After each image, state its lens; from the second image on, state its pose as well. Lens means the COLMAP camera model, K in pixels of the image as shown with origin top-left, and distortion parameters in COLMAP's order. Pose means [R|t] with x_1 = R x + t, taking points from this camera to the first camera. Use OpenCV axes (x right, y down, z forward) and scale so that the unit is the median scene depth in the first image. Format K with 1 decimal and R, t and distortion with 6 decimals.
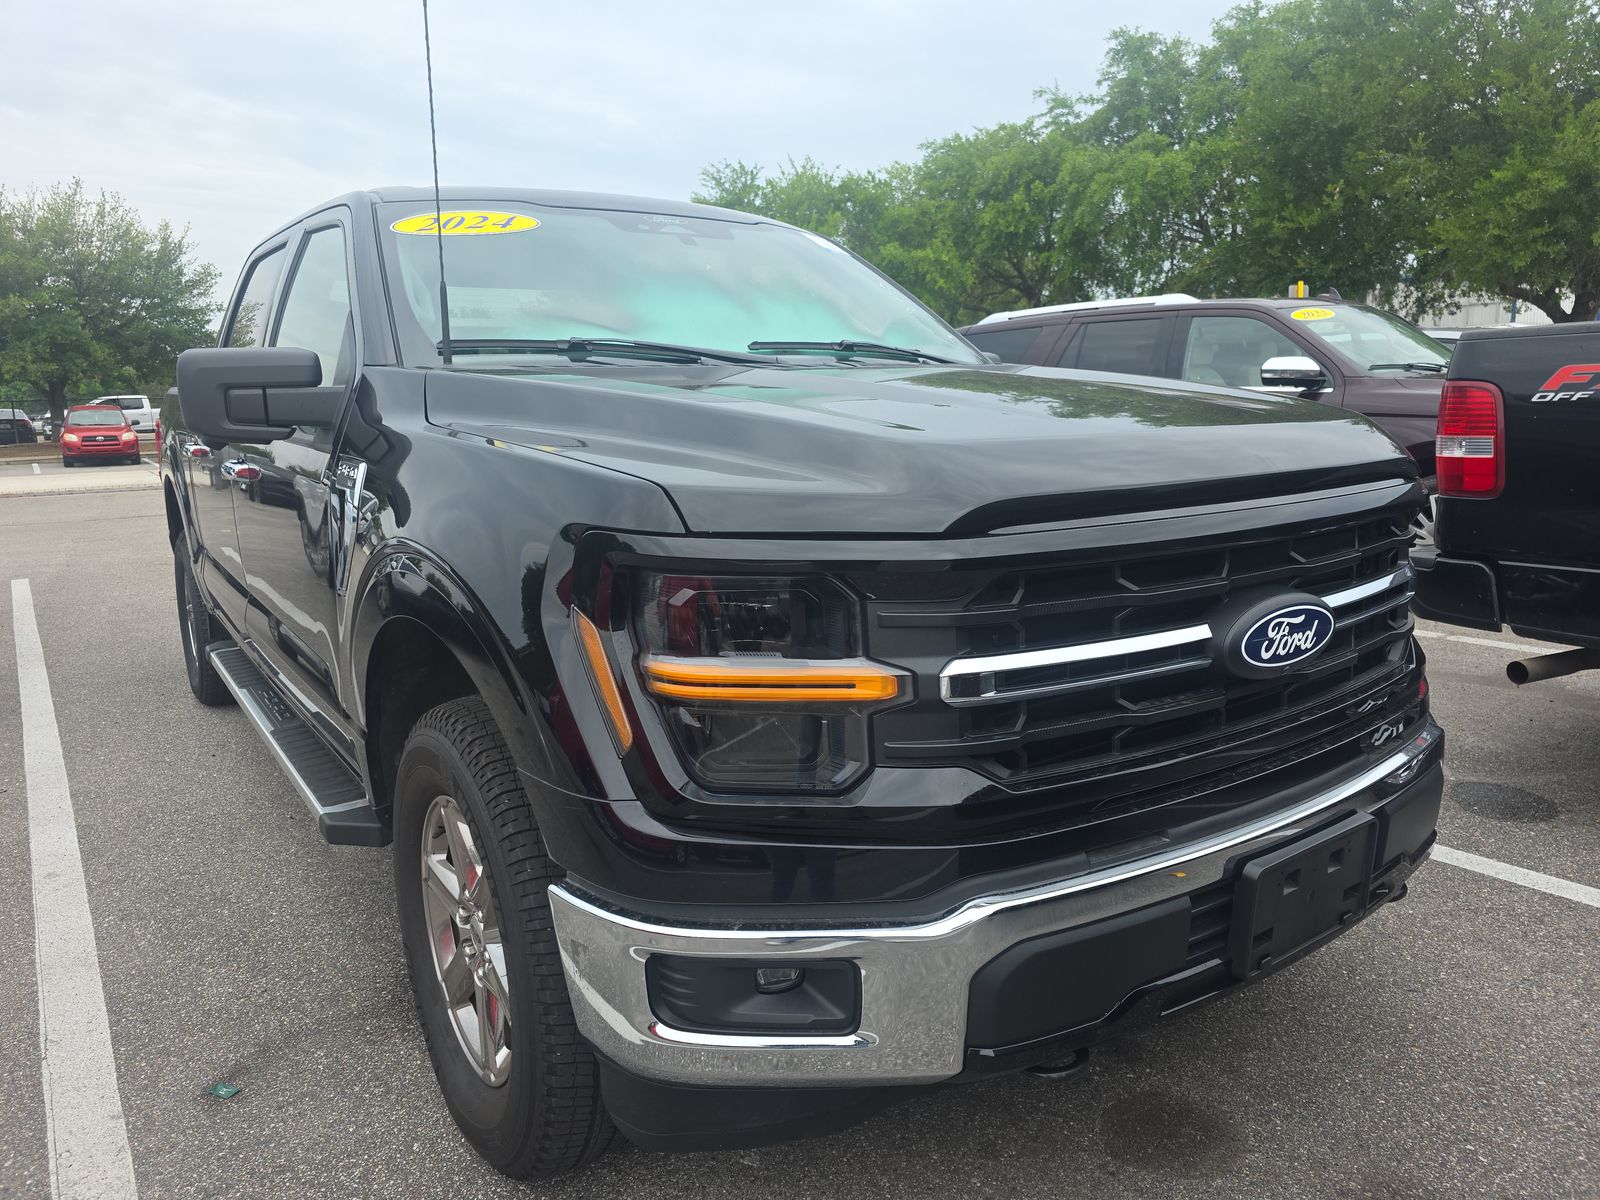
lens RADIAL K [[1088.2, 0, 795.4], [0, 1088.2, 595.8], [0, 0, 1]] dist [0.074161, -0.080295]
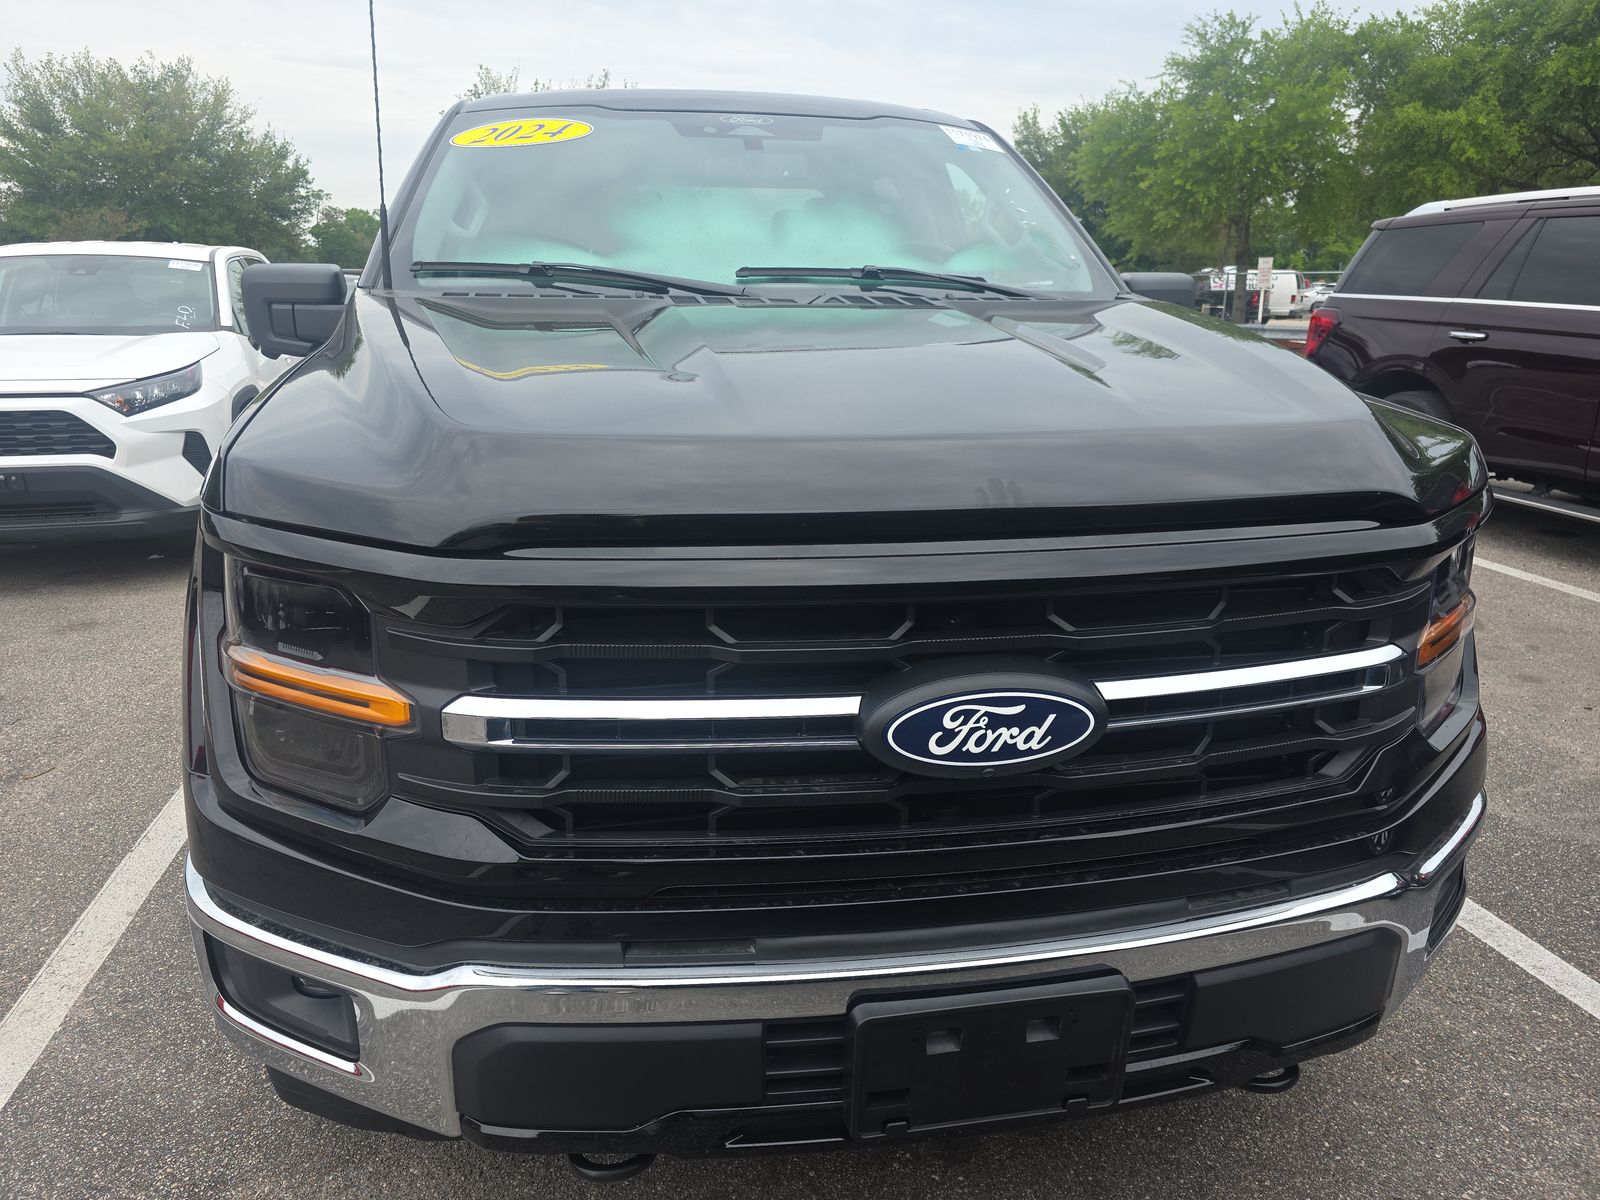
lens RADIAL K [[1076.8, 0, 801.0], [0, 1076.8, 625.3], [0, 0, 1]] dist [0.055975, -0.048123]
pose [[0.905143, 0.156063, -0.395425, 0.378700], [-0.103808, 0.983159, 0.150405, -0.079871], [0.412239, -0.095090, 0.906100, 0.184382]]
